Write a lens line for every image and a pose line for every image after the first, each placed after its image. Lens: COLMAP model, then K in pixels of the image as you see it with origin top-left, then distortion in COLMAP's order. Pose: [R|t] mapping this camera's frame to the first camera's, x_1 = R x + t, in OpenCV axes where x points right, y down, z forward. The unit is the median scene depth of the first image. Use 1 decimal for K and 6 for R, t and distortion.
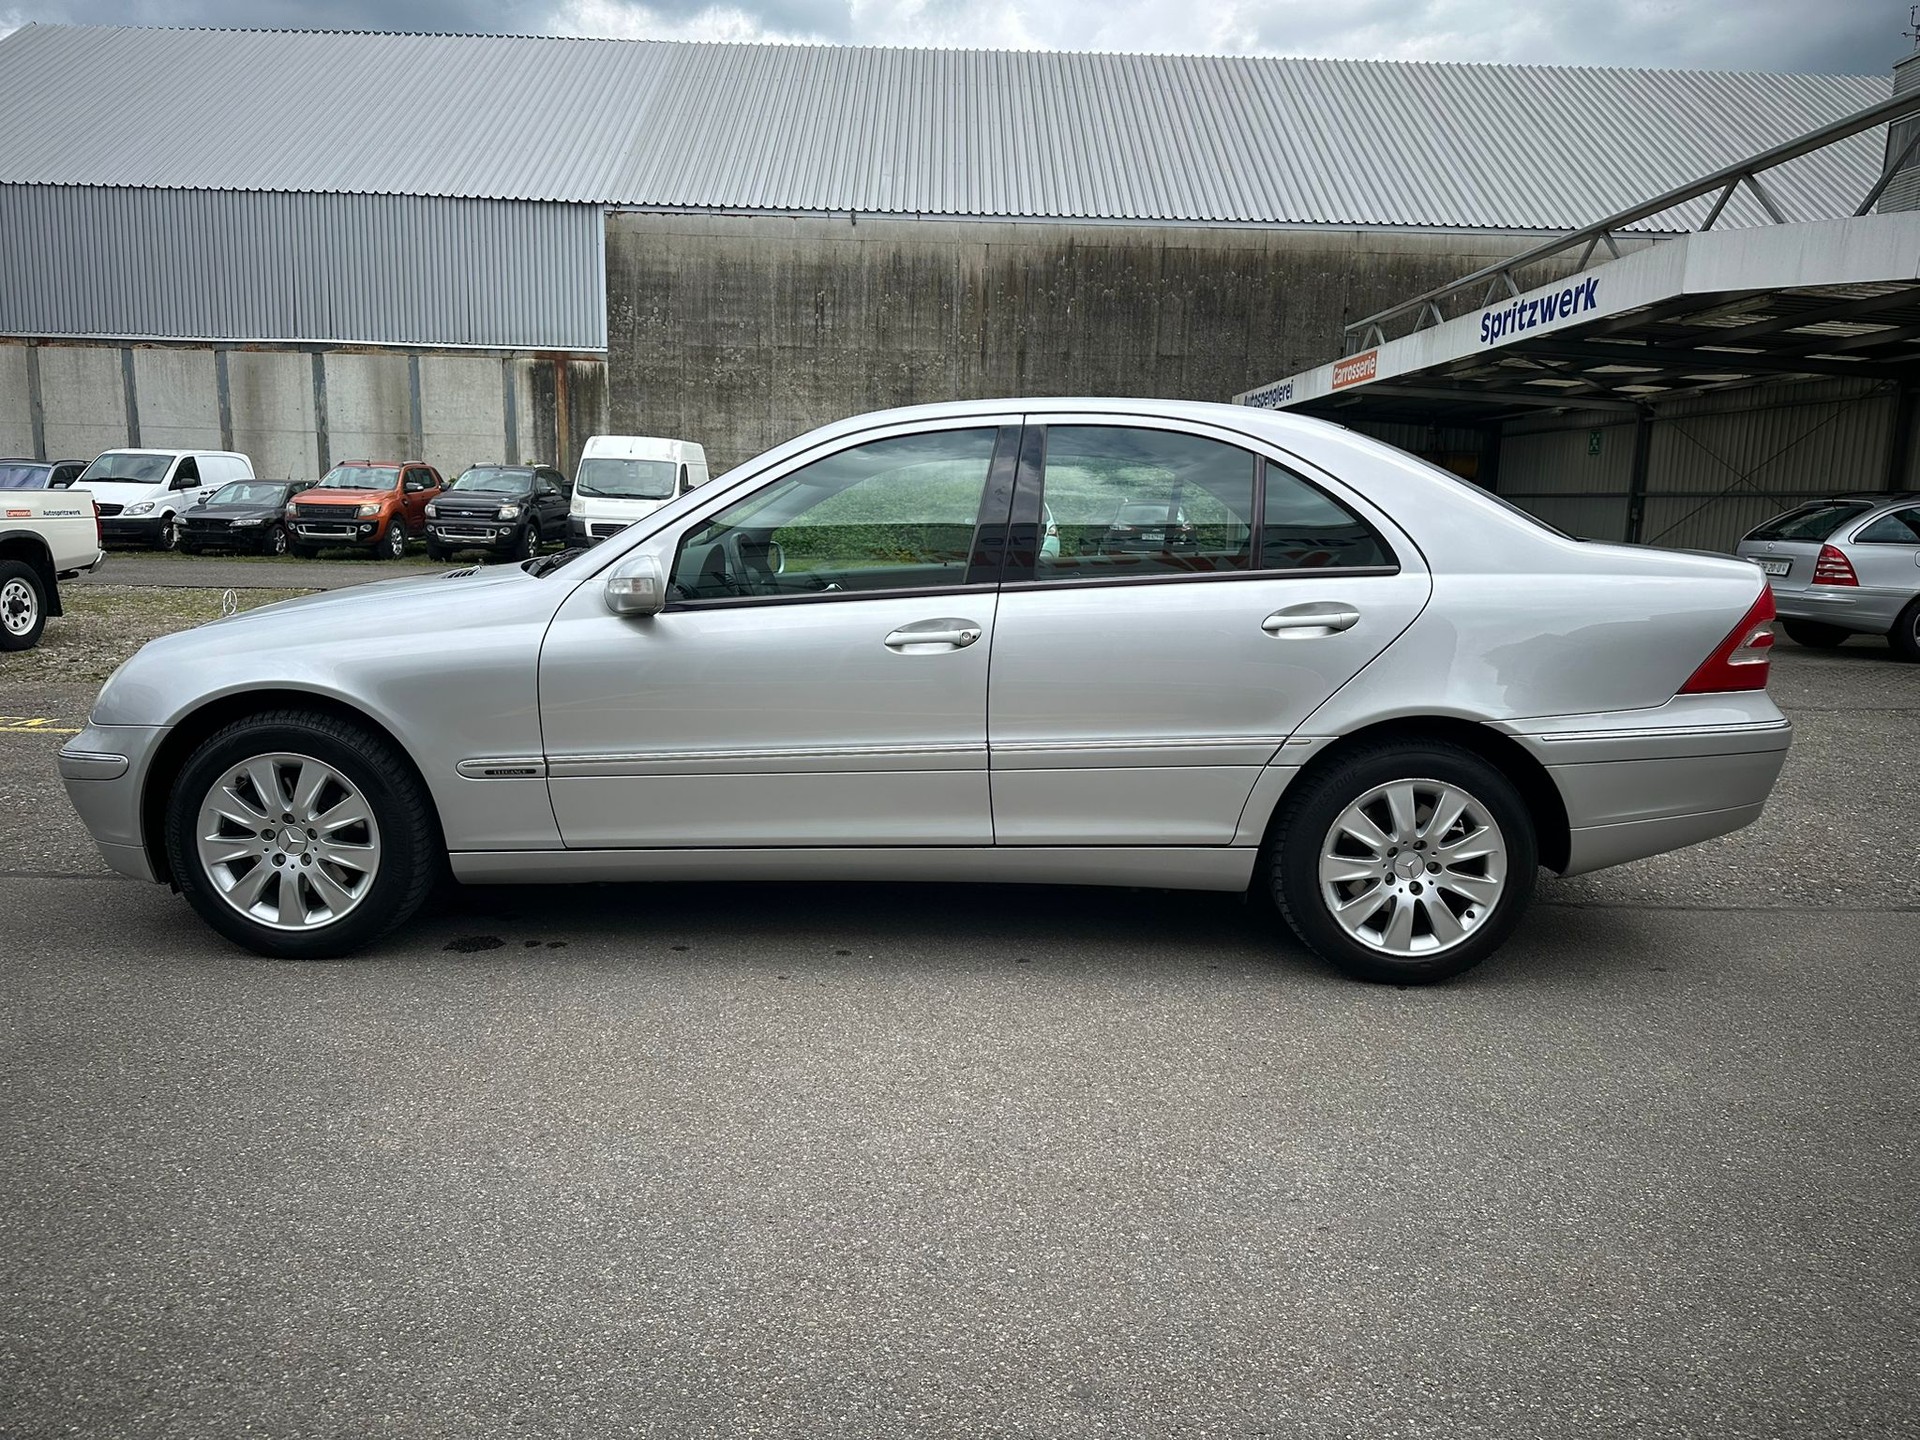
lens RADIAL K [[1425.5, 0, 964.7], [0, 1425.5, 719.6], [0, 0, 1]] dist [-0.009824, 0.001736]
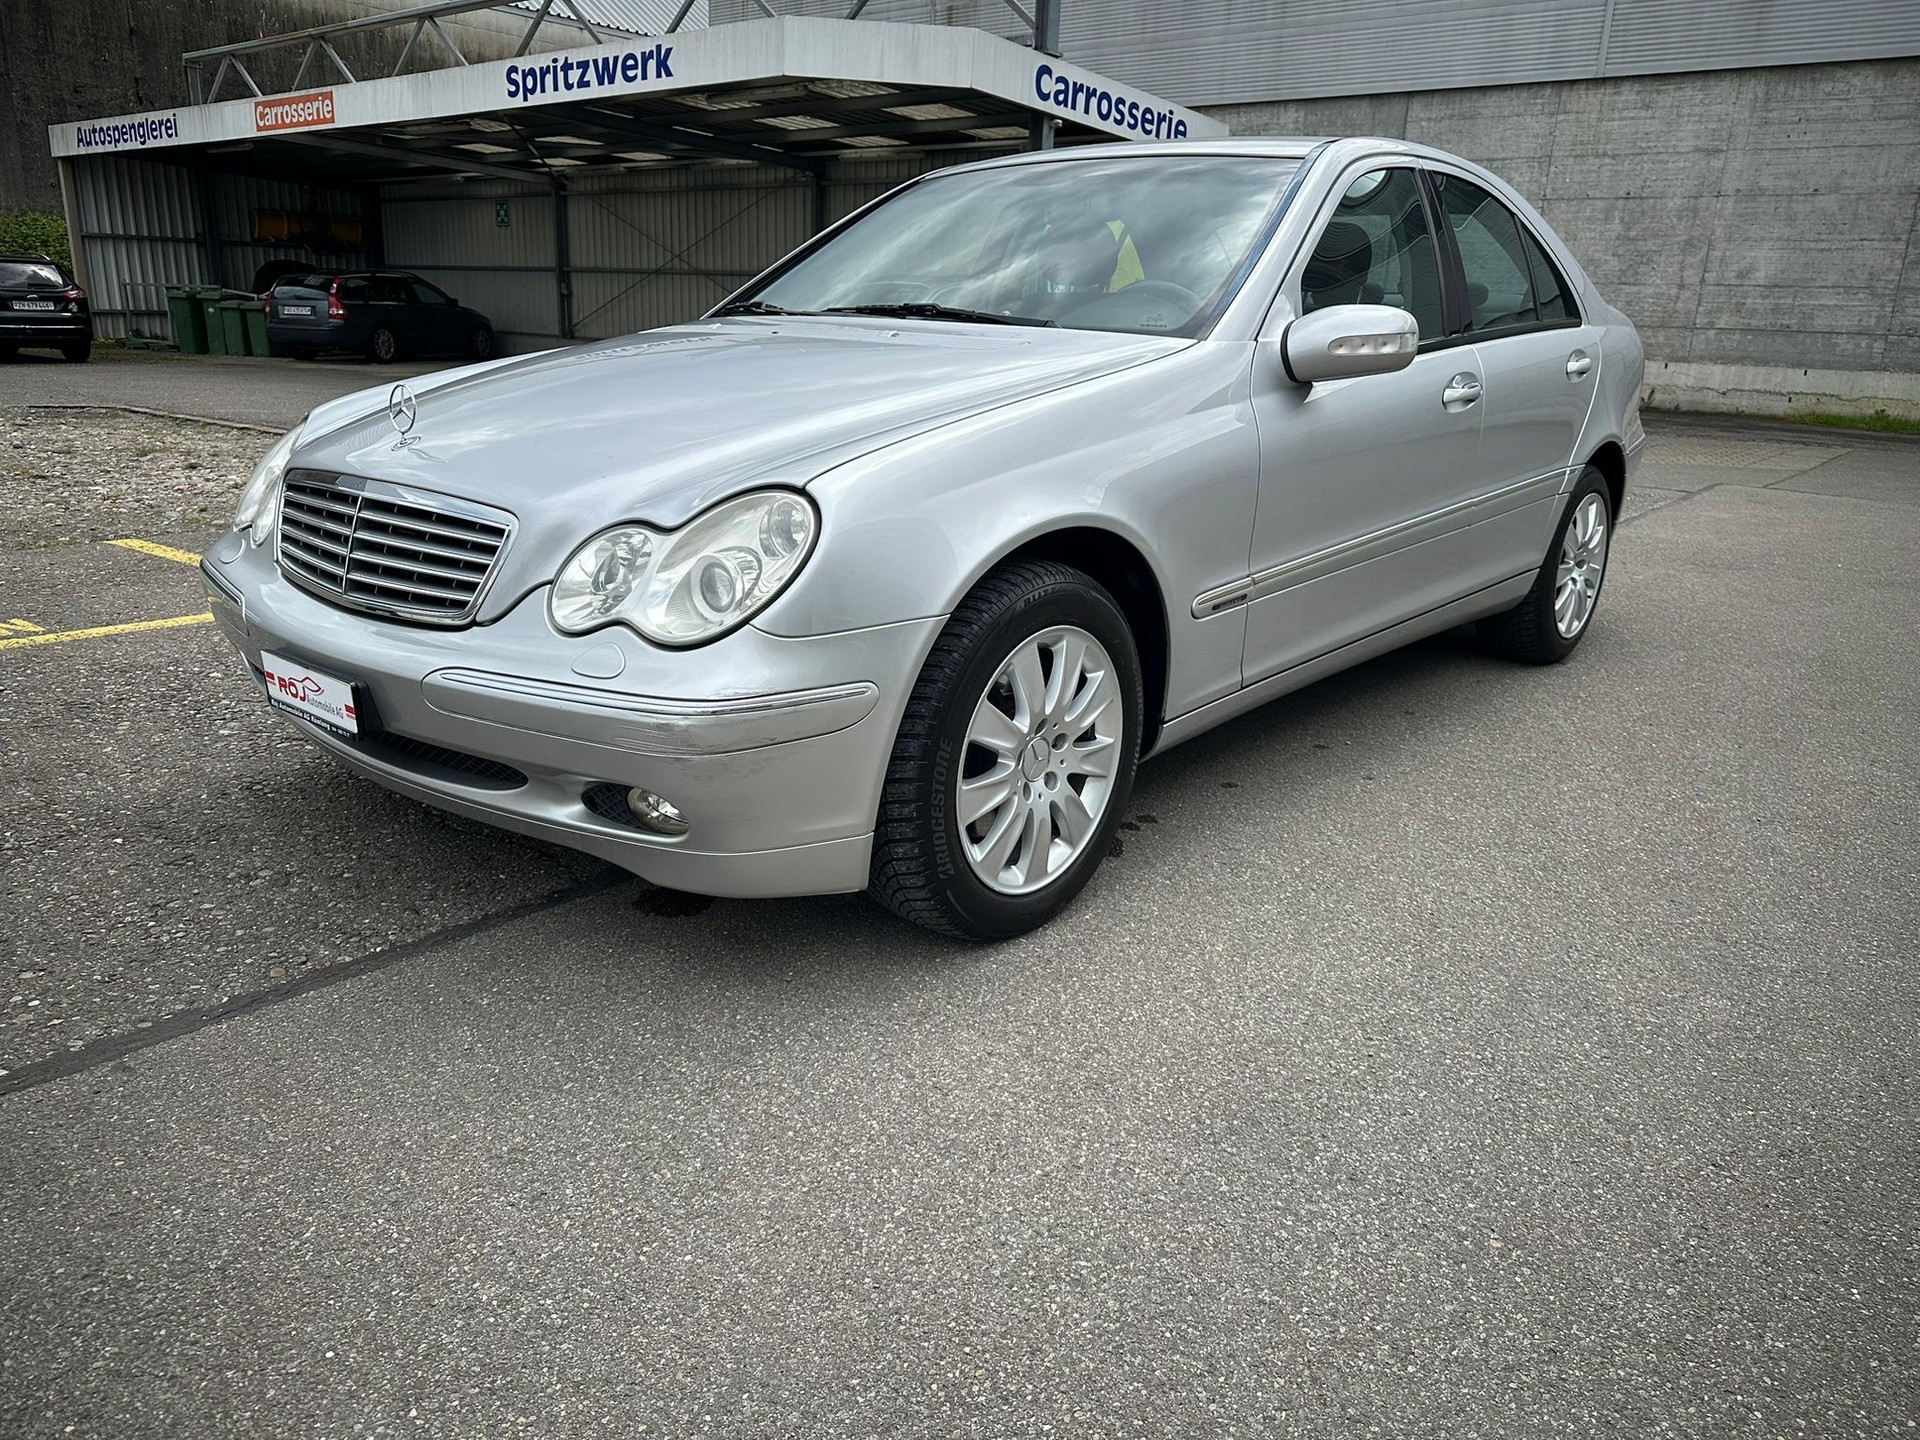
lens RADIAL K [[1425.5, 0, 964.7], [0, 1425.5, 719.6], [0, 0, 1]] dist [-0.009824, 0.001736]
pose [[0.620703, -0.211029, 0.755112, -0.257583], [0.096706, 0.976349, 0.193365, -0.016299], [-0.778059, -0.046999, 0.626431, 0.161422]]
